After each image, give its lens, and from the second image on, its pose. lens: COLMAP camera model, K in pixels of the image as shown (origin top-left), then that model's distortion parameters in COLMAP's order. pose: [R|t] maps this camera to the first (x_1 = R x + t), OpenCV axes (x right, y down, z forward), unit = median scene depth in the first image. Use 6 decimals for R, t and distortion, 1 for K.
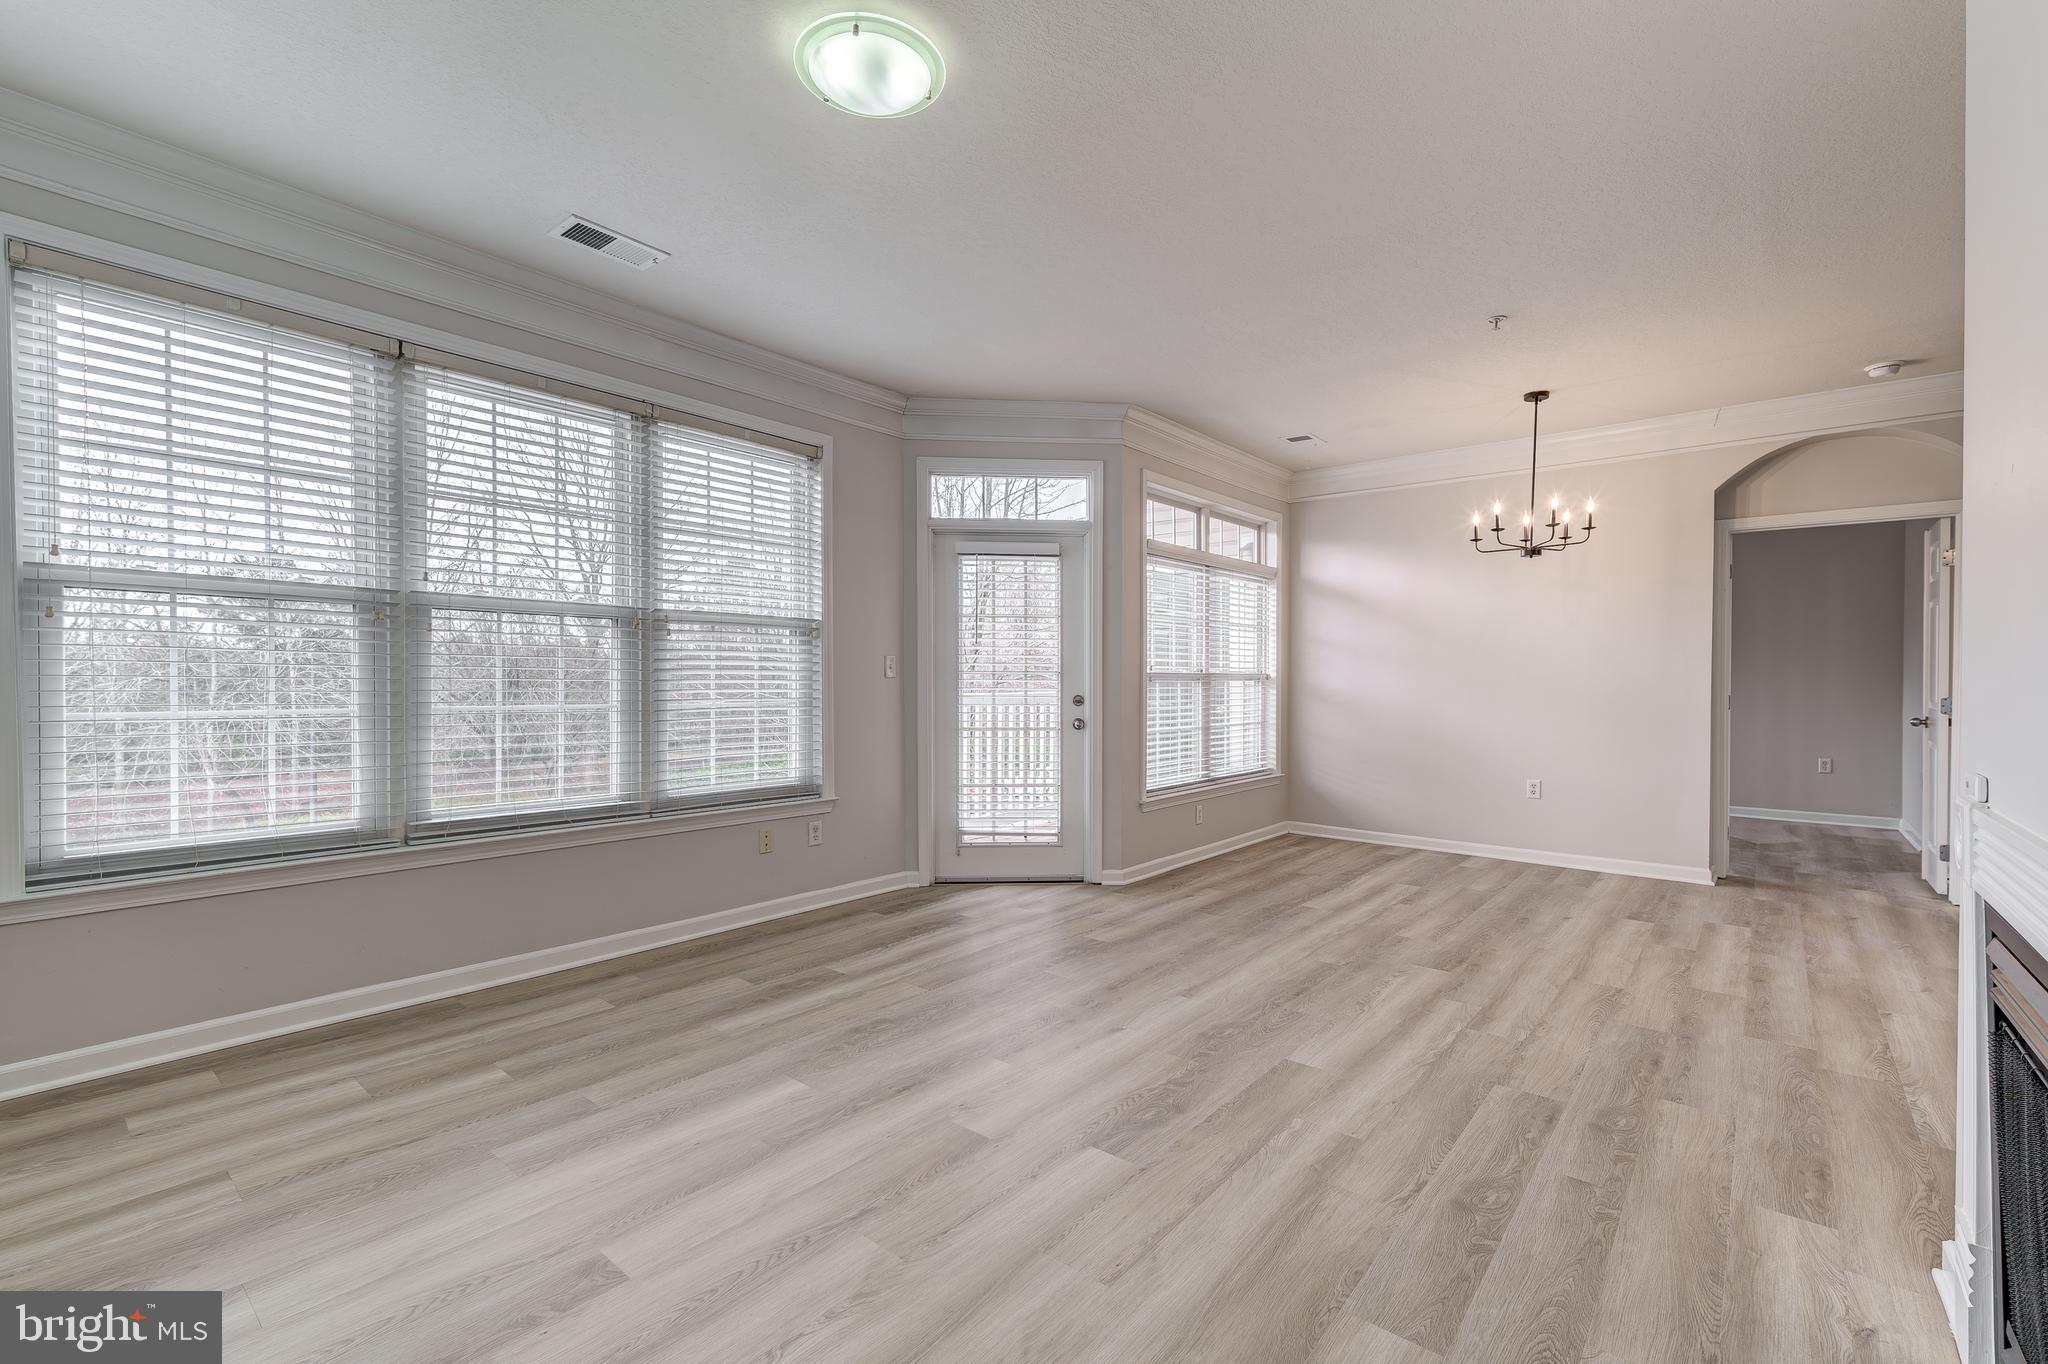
lens RADIAL K [[892.6, 0, 1012.1], [0, 892.6, 688.9], [0, 0, 1]] dist [0.005282, -0.000420]
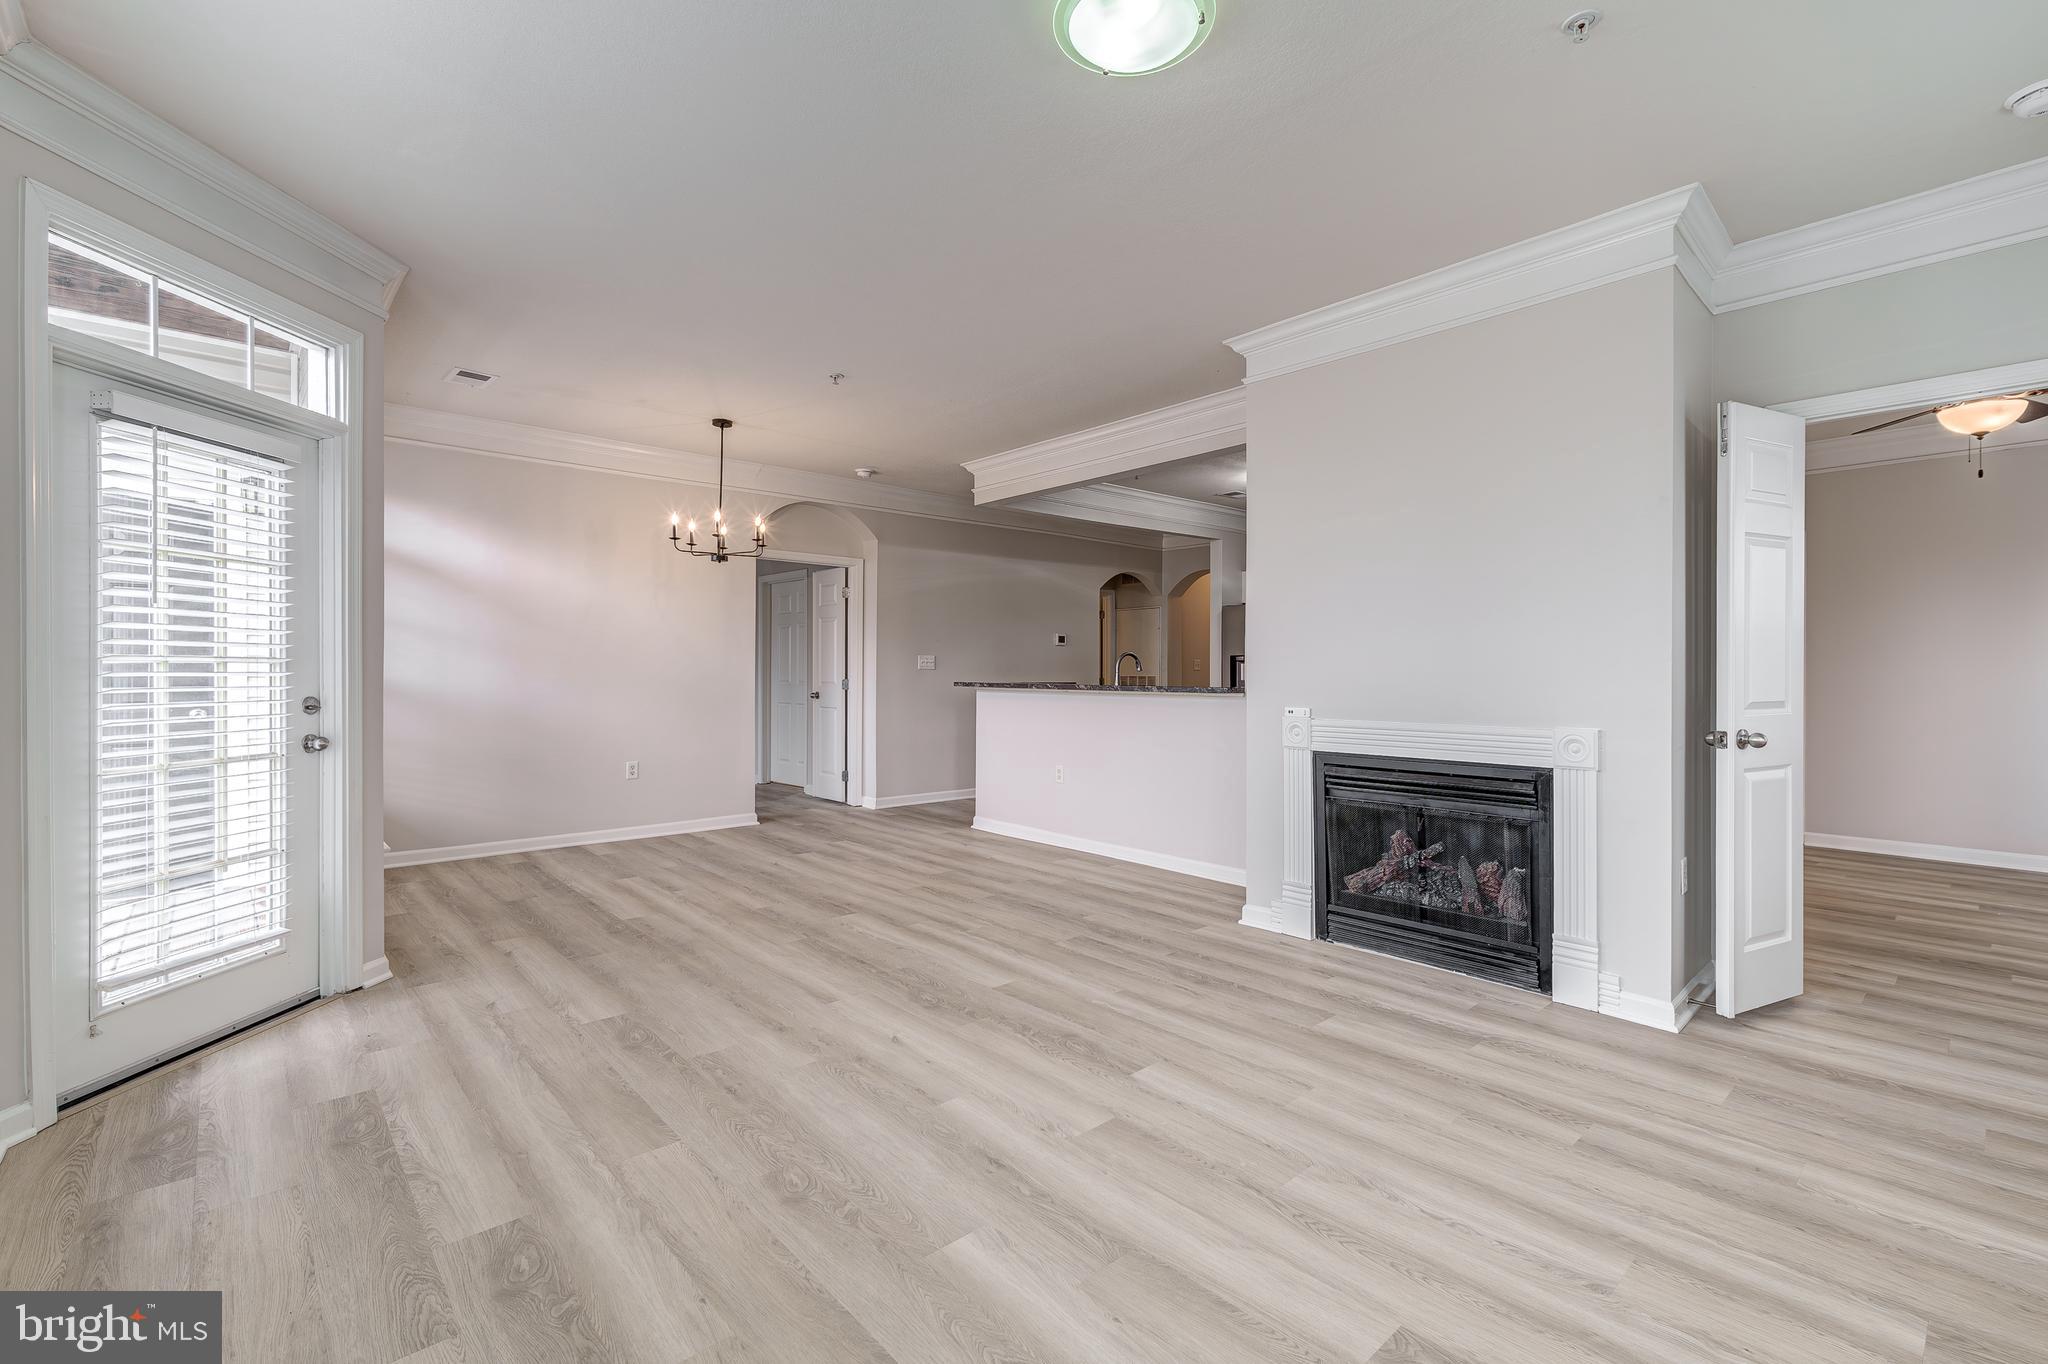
lens RADIAL K [[892.6, 0, 1036.1], [0, 892.6, 668.6], [0, 0, 1]] dist [0.005282, -0.000420]
pose [[0.127549, -0.004391, 0.991822, -0.664252], [0.009621, 0.999949, 0.003189, -0.014334], [-0.991786, 0.009135, 0.127585, 0.594804]]
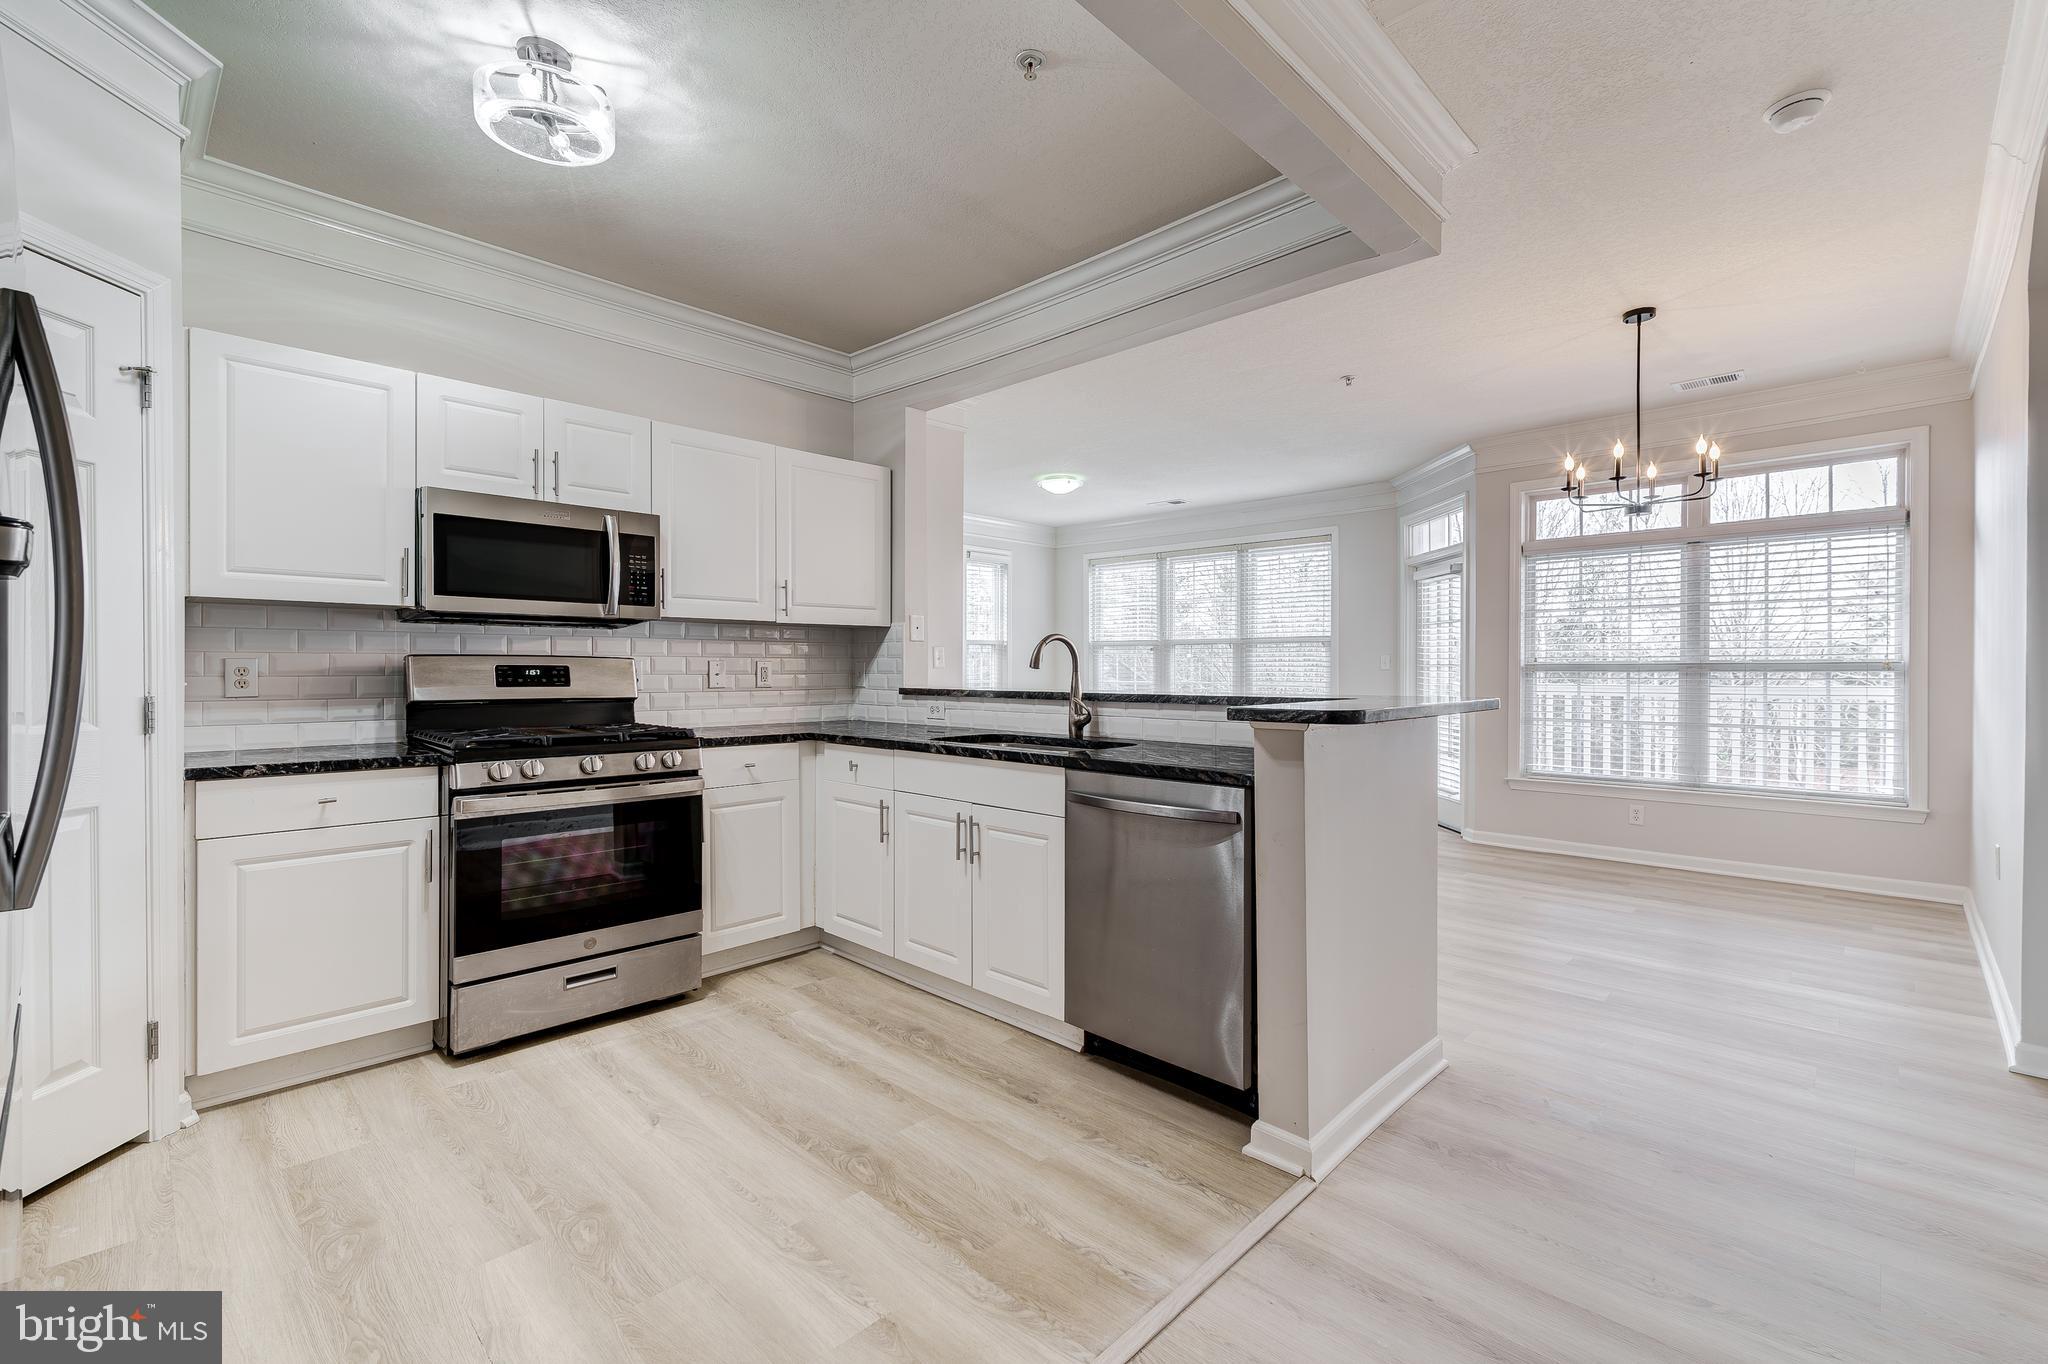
lens RADIAL K [[892.6, 0, 1029.1], [0, 892.6, 674.9], [0, 0, 1]] dist [0.005282, -0.000420]
pose [[-0.055989, -0.001200, -0.998431, 1.869178], [-0.009464, 0.999955, -0.000672, 0.004674], [0.998387, 0.009412, -0.055998, 0.653406]]
